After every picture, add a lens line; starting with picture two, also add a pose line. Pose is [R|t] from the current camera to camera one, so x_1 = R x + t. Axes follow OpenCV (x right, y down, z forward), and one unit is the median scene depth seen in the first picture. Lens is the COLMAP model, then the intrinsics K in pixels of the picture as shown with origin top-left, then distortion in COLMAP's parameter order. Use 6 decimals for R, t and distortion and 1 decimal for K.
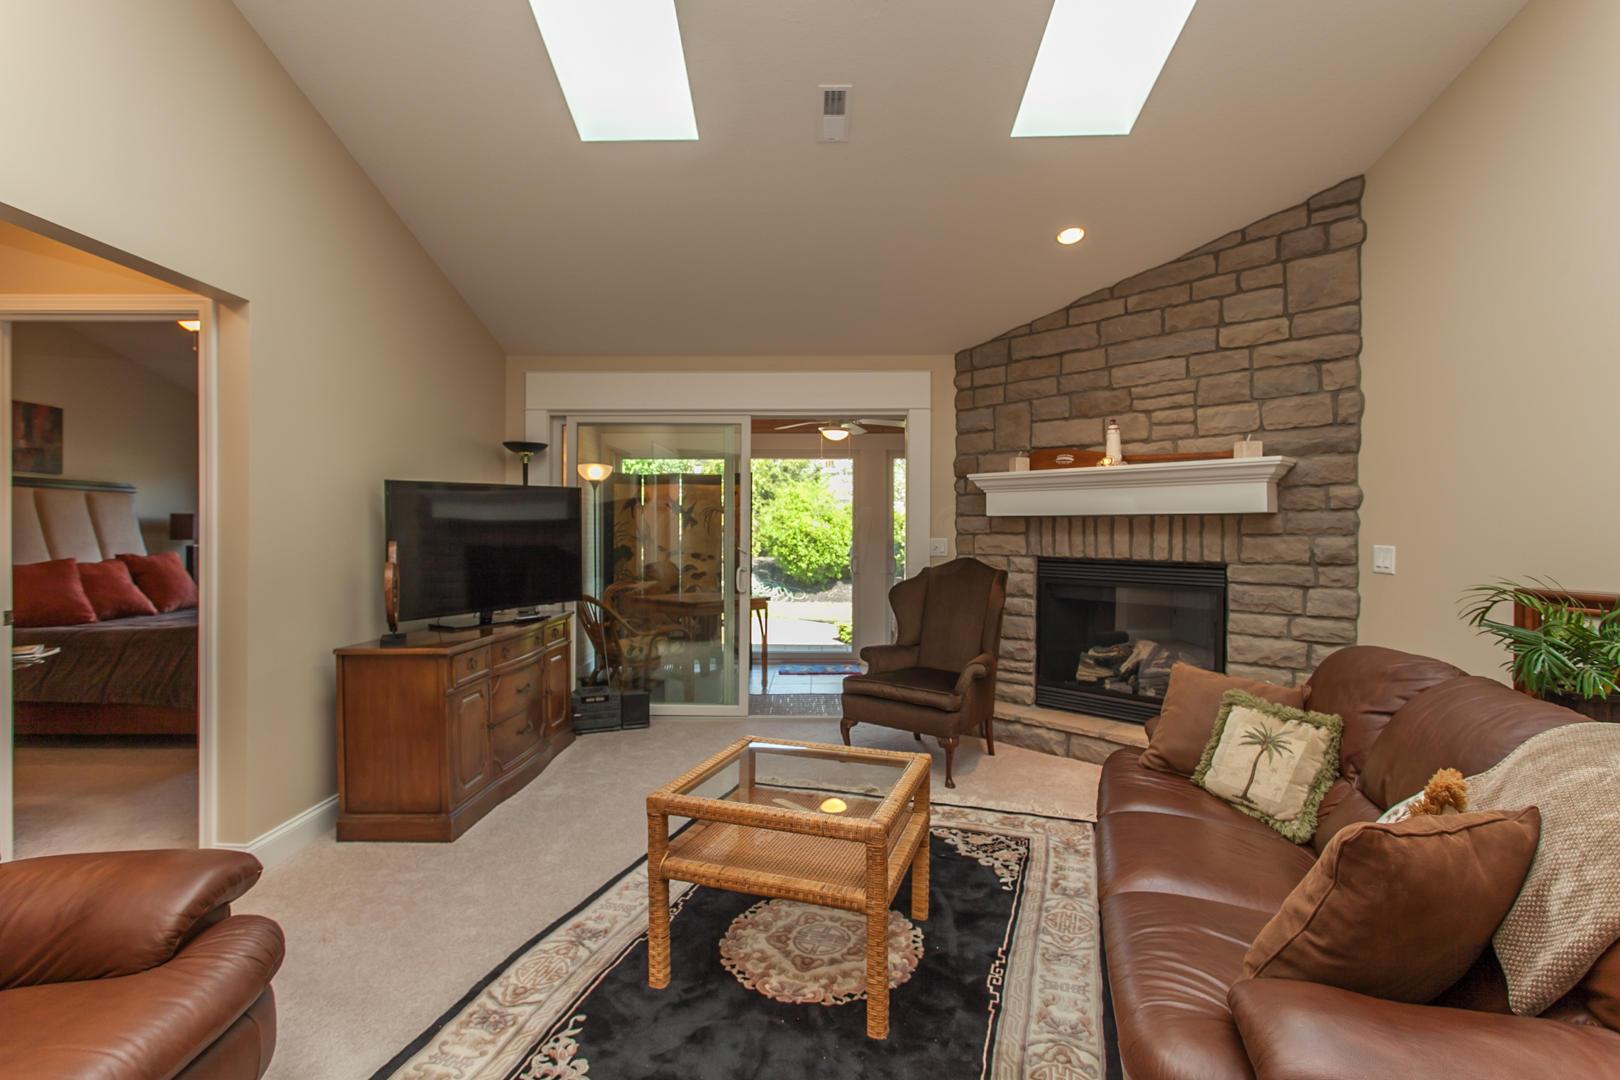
lens RADIAL K [[769.5, 0, 806.4], [0, 769.5, 535.7], [0, 0, 1]] dist [-0.000538, 0.002404]
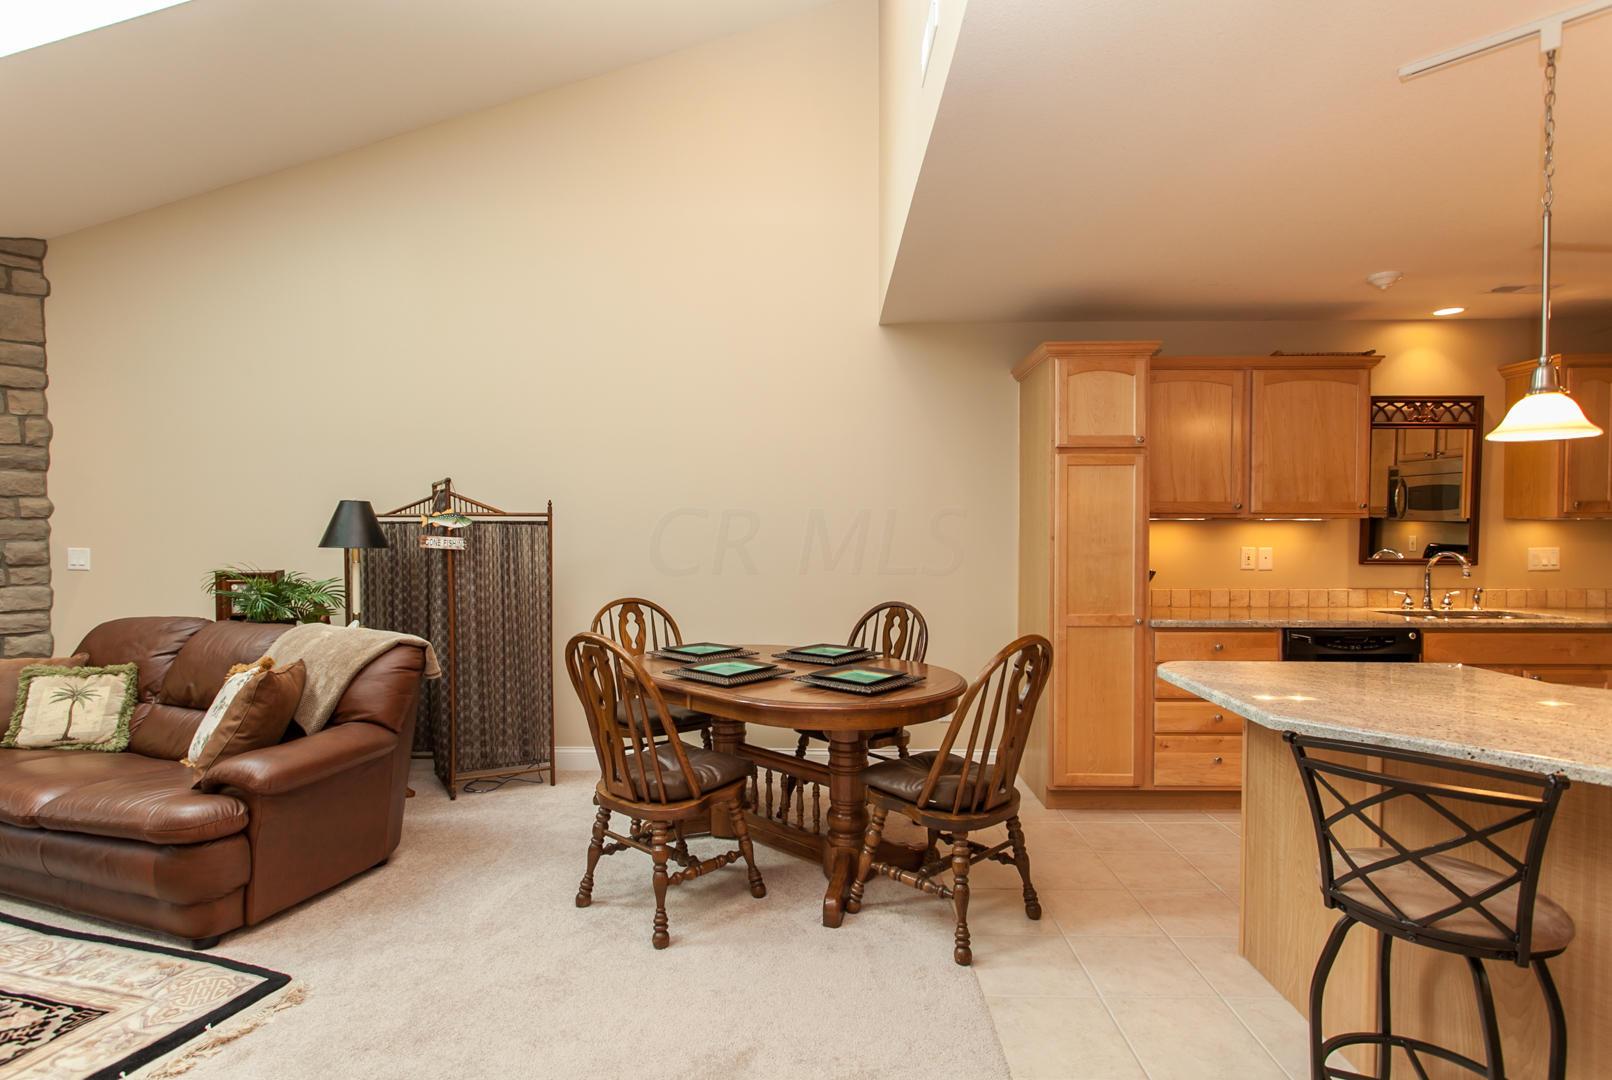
lens RADIAL K [[781.8, 0, 815.6], [0, 781.8, 547.9], [0, 0, 1]] dist [0.003780, 0.000428]
pose [[0.000946, -0.024135, 0.999708, -0.453884], [0.006907, 0.999685, 0.024128, -0.008408], [-0.999976, 0.006883, 0.001112, -0.177425]]
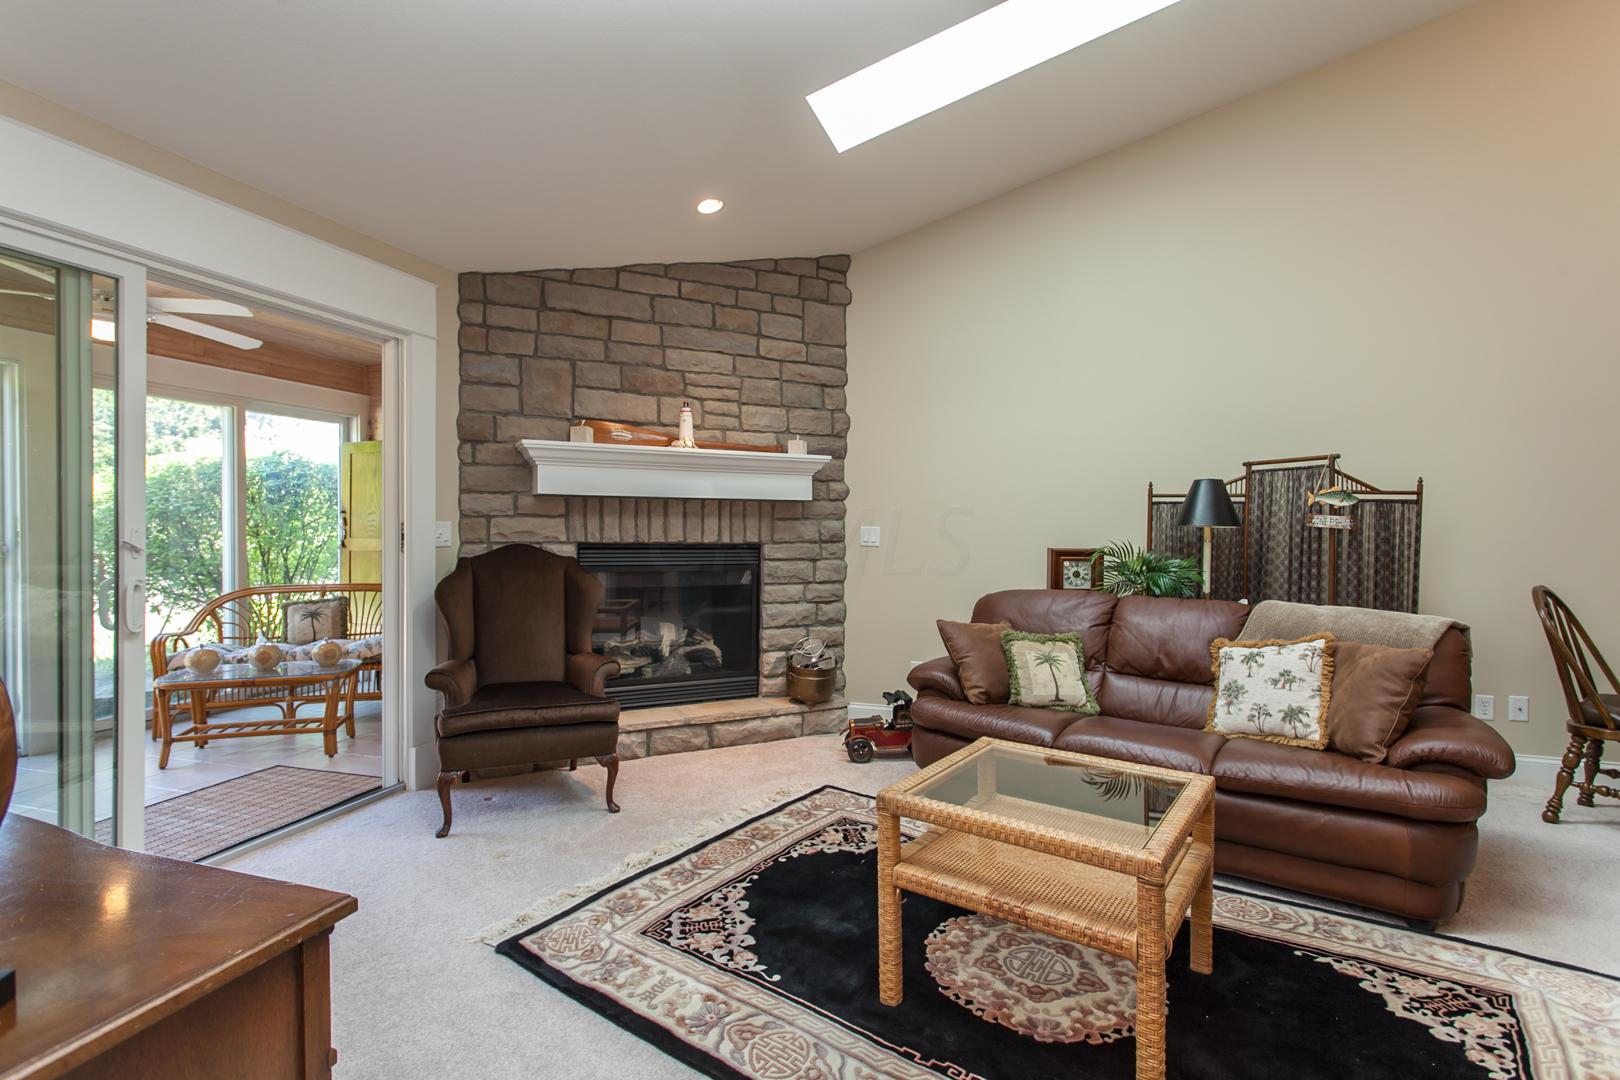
lens RADIAL K [[769.5, 0, 806.4], [0, 769.5, 535.7], [0, 0, 1]] dist [-0.000538, 0.002404]
pose [[0.290914, -0.013082, 0.956660, -0.540555], [0.000911, 0.999910, 0.013396, 0.008897], [-0.956749, -0.003026, 0.290900, 0.597167]]
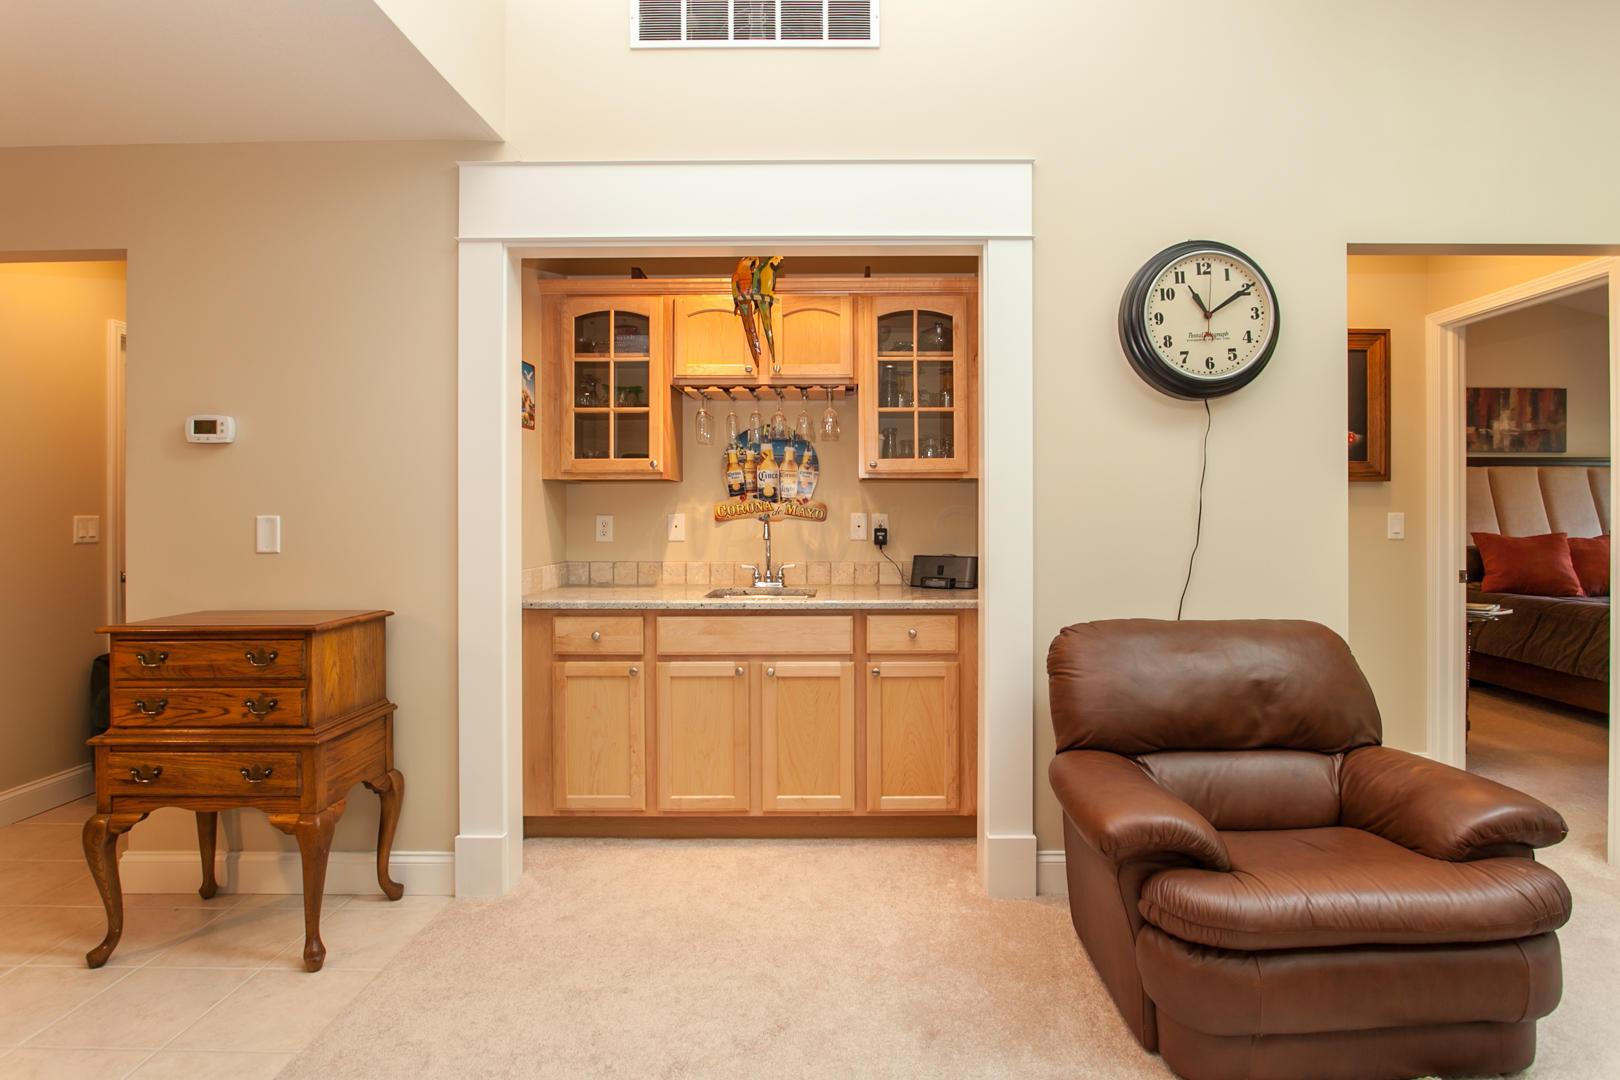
lens RADIAL K [[815.6, 0, 835.4], [0, 815.6, 509.0], [0, 0, 1]] dist [-0.021591, 0.000920]
pose [[0.012675, -0.004571, -0.999909, 0.140572], [-0.006192, 0.999970, -0.004650, 0.010913], [0.999901, 0.006250, 0.012646, 0.014808]]
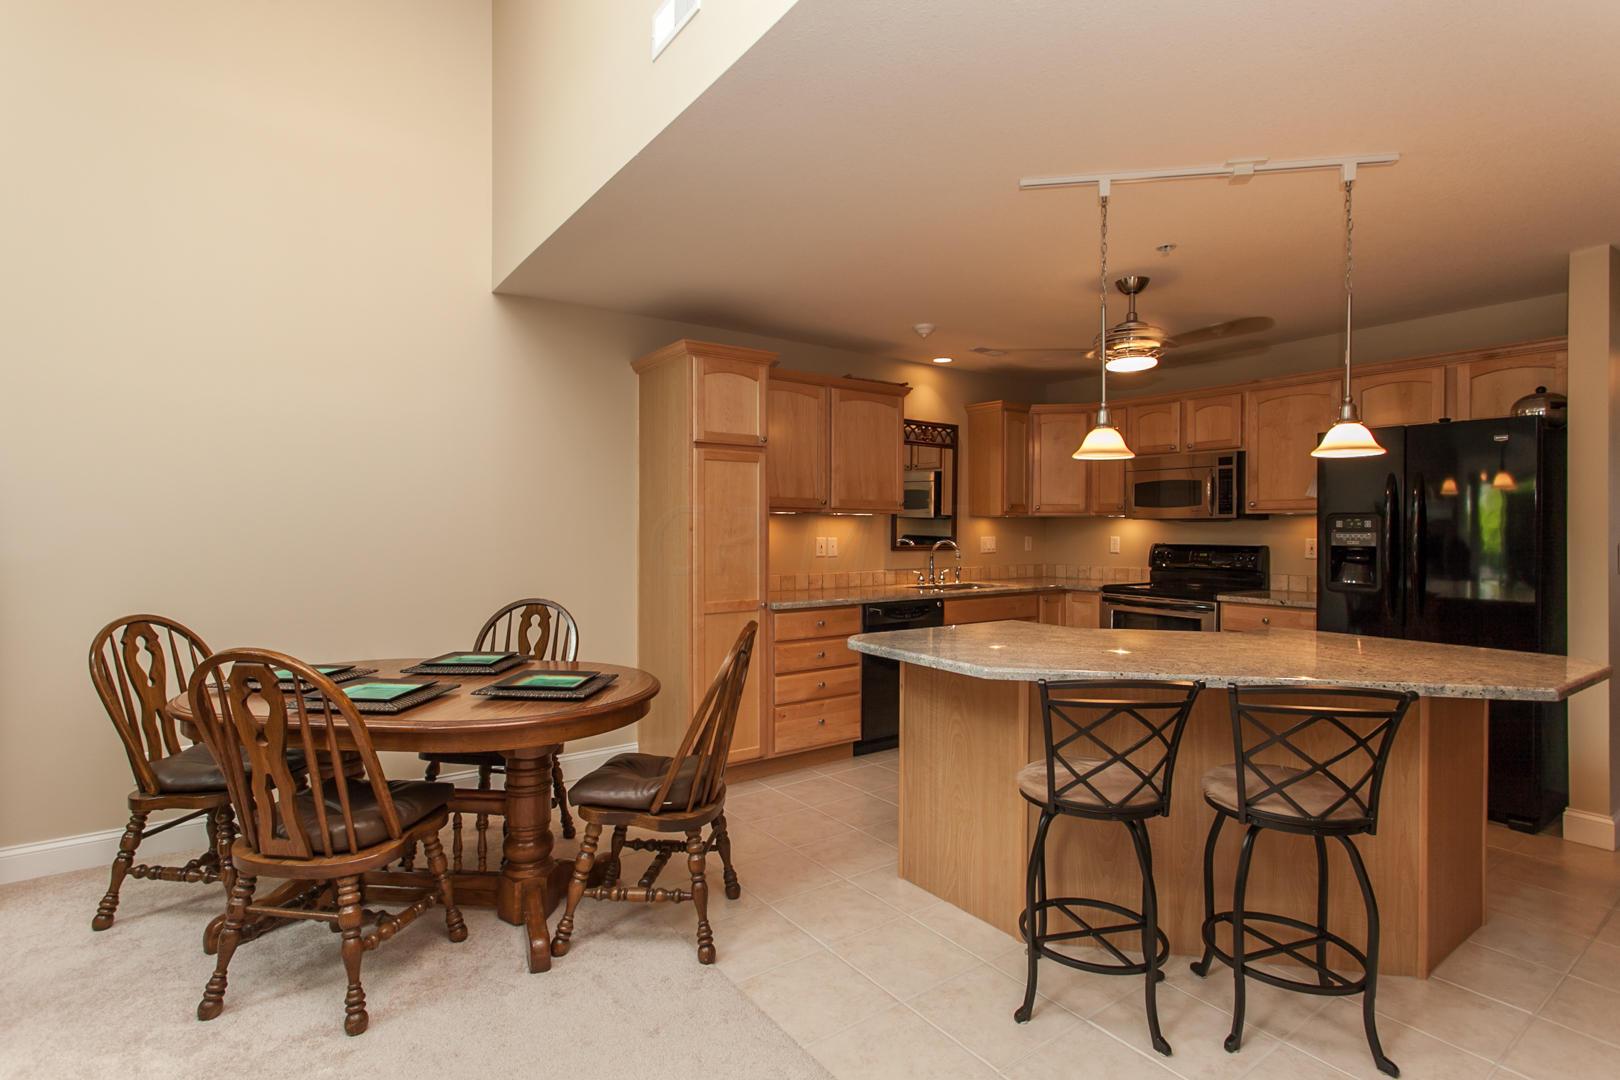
lens RADIAL K [[778.5, 0, 815.2], [0, 778.5, 525.9], [0, 0, 1]] dist [0.004234, 0.002134]
pose [[-0.599689, -0.003361, 0.800226, -0.379736], [0.001389, 0.999985, 0.005241, -0.004599], [-0.800232, 0.004255, -0.599676, -0.008231]]
